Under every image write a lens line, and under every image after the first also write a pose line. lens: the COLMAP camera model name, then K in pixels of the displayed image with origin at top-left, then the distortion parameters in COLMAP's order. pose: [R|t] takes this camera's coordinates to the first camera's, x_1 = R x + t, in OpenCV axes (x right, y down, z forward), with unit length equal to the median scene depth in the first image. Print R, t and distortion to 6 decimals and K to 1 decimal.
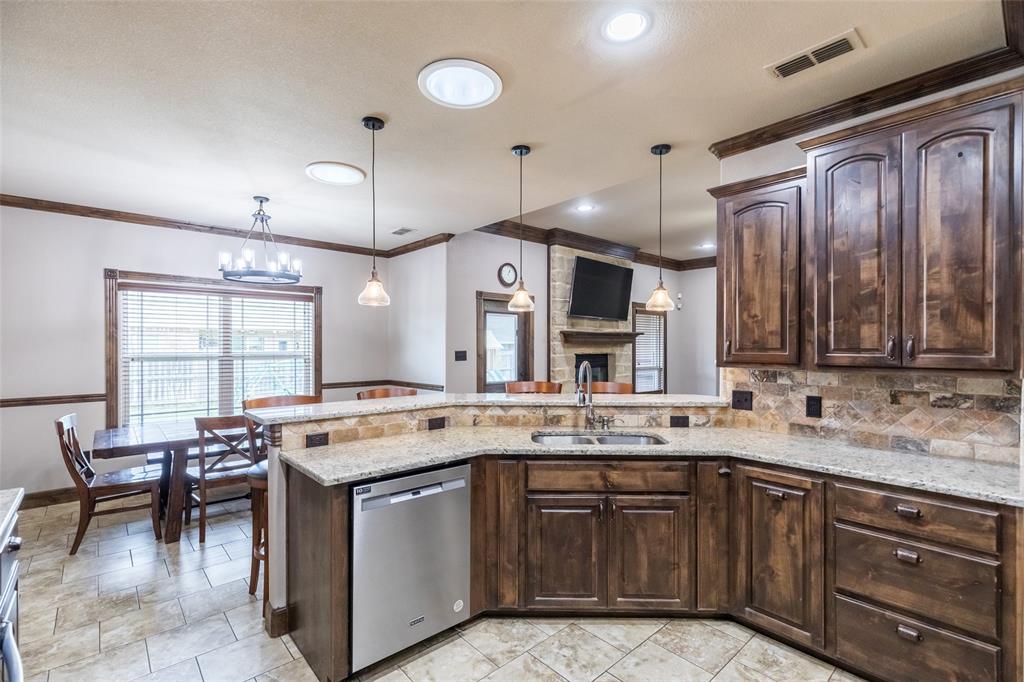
lens RADIAL K [[460.5, 0, 509.3], [0, 460.5, 346.2], [0, 0, 1]] dist [0.003741, -0.000166]
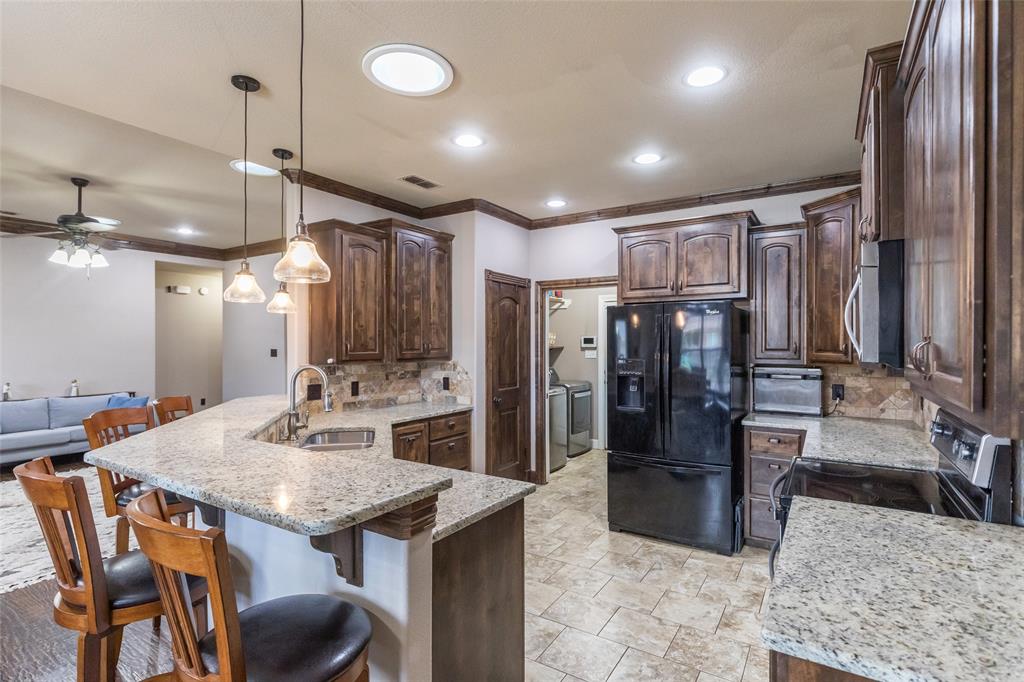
lens RADIAL K [[499.3, 0, 517.0], [0, 499.3, 346.0], [0, 0, 1]] dist [-0.002231, -0.000663]
pose [[-0.279045, -0.003616, 0.960271, -0.881401], [0.002632, 0.999986, 0.004531, -0.009028], [-0.960274, 0.003792, -0.279032, 0.828762]]
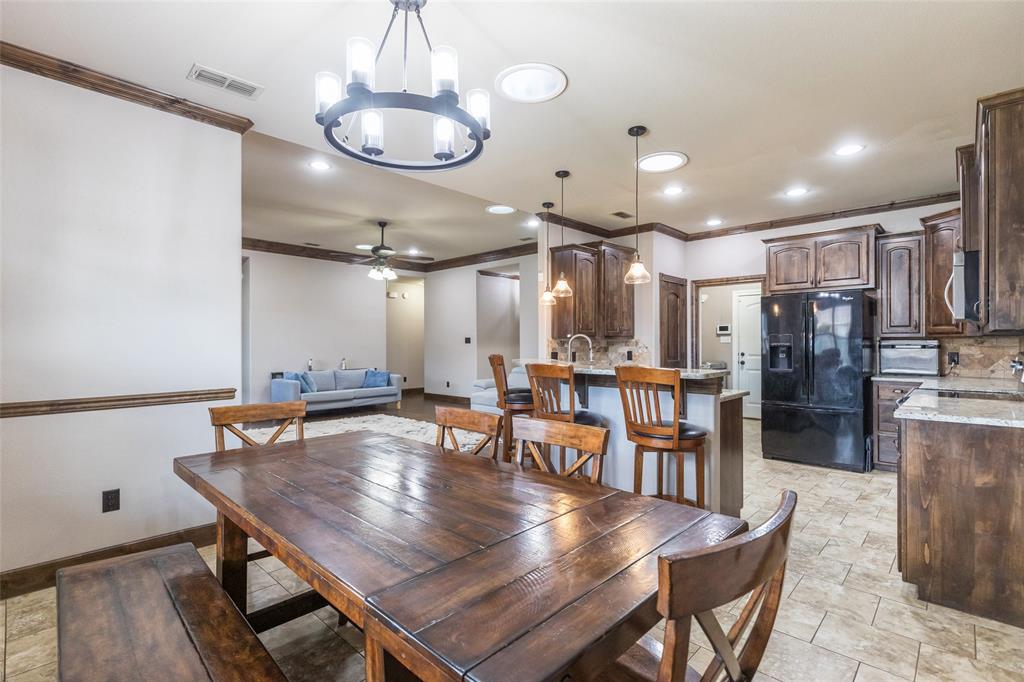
lens RADIAL K [[479.2, 0, 509.2], [0, 479.2, 344.9], [0, 0, 1]] dist [-0.006556, 0.000666]
pose [[-0.077772, -0.001234, 0.996970, -1.362464], [0.005113, 0.999986, 0.001637, 0.061888], [-0.996958, 0.005225, -0.077764, 1.291819]]
